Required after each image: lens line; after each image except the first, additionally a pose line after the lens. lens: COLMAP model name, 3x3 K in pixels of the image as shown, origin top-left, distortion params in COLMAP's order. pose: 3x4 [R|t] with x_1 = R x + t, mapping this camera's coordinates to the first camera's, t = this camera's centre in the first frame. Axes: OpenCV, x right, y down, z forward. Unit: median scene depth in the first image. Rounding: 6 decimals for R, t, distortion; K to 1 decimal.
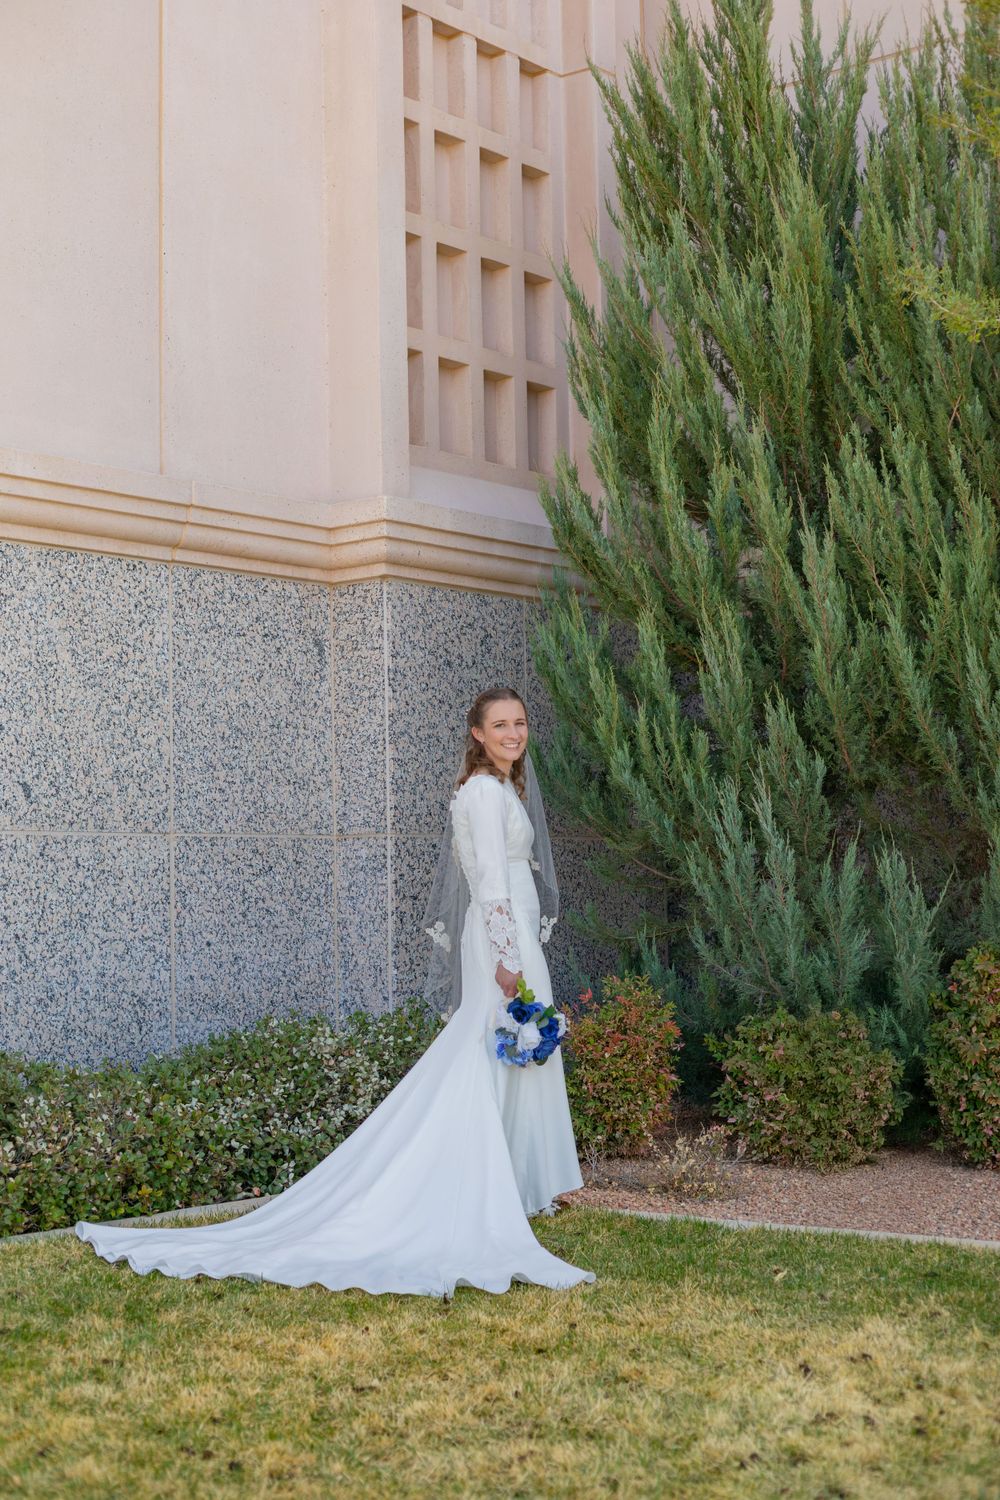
lens RADIAL K [[2015.8, 0, 497.8], [0, 2015.8, 753.8], [0, 0, 1]] dist [-0.082939, 0.000000]
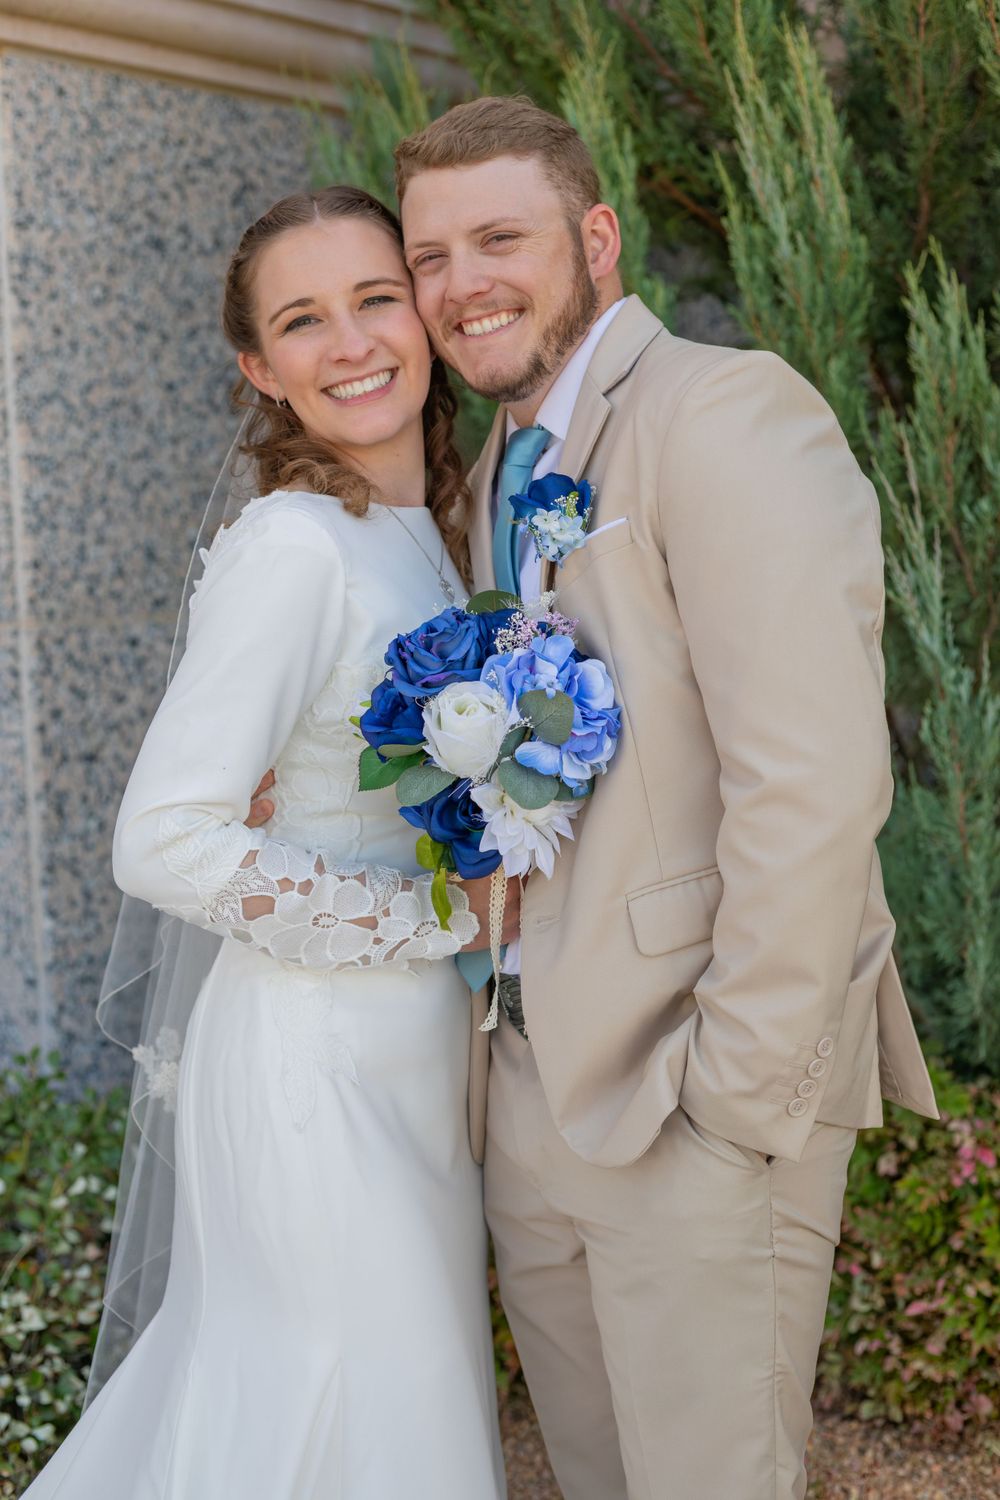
lens RADIAL K [[2211.7, 0, 505.2], [0, 2211.7, 751.7], [0, 0, 1]] dist [-0.110543, 0.000000]
pose [[0.998942, -0.025261, 0.038430, 0.034231], [0.019232, 0.988521, 0.149851, -0.003637], [-0.041775, -0.148954, 0.987961, 0.499451]]
